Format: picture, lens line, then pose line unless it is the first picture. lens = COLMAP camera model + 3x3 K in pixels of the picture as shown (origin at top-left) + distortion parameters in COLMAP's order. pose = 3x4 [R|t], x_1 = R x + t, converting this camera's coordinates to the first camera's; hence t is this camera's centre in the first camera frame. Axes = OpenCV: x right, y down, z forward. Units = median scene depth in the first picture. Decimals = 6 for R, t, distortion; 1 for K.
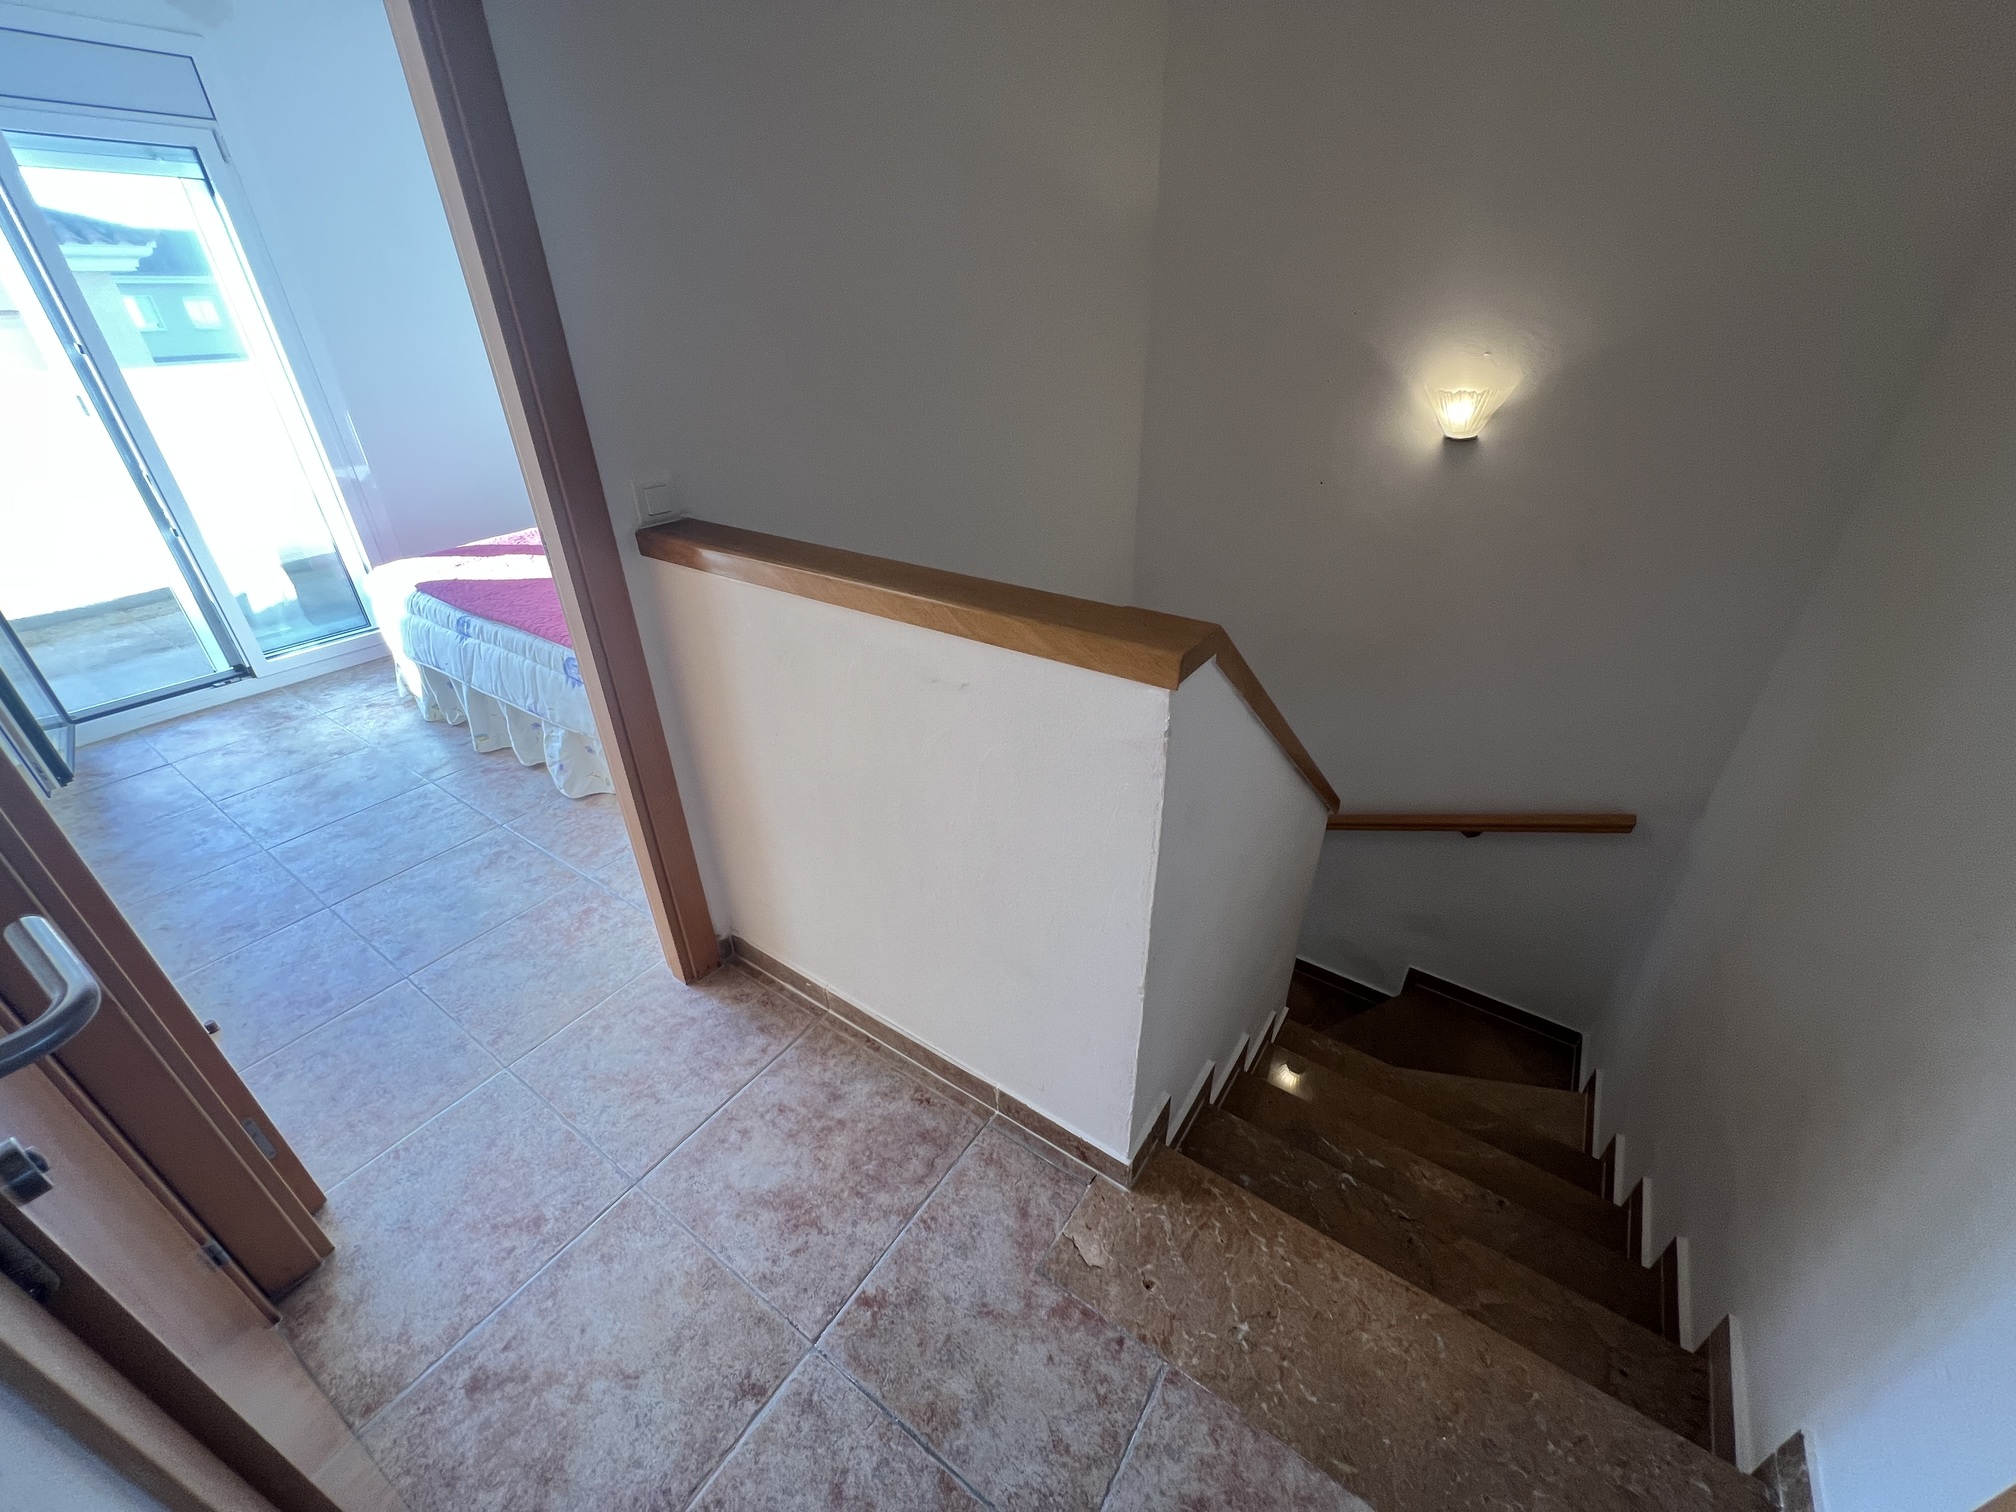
lens RADIAL K [[803.7, 0, 1004.8], [0, 803.7, 752.7], [0, 0, 1]] dist [0.000040, -0.000116]
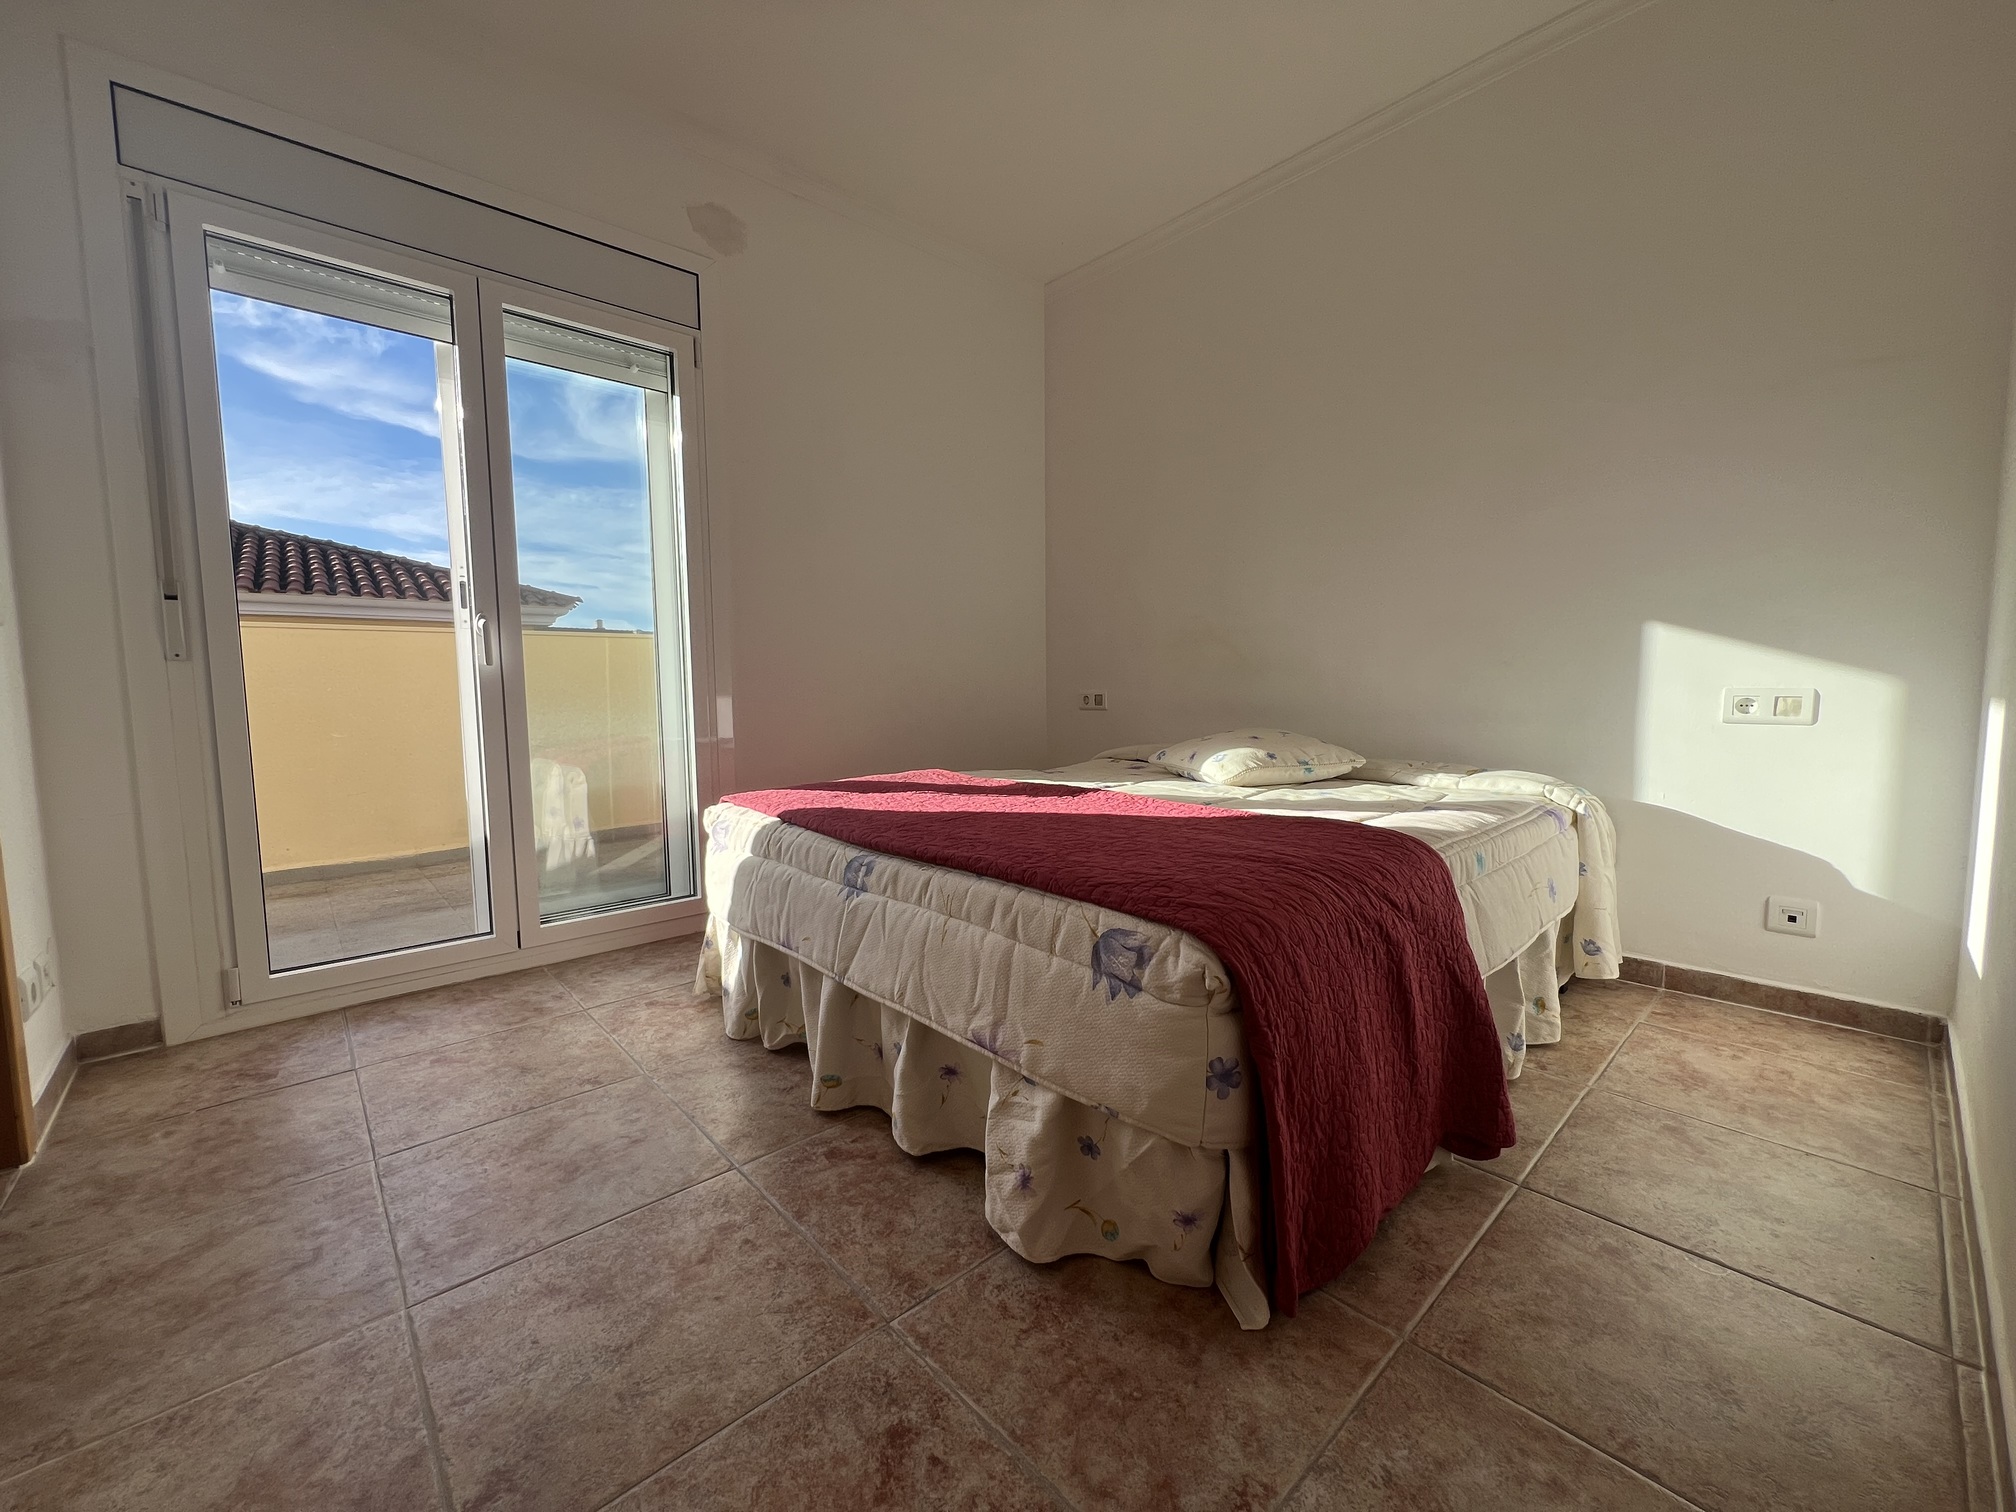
lens RADIAL K [[803.7, 0, 1005.2], [0, 803.7, 752.0], [0, 0, 1]] dist [0.000040, -0.000116]
pose [[0.973295, 0.019952, -0.228690, -0.402422], [-0.113399, 0.907967, -0.403406, -0.014870], [0.199594, 0.418566, 0.885982, 0.434985]]
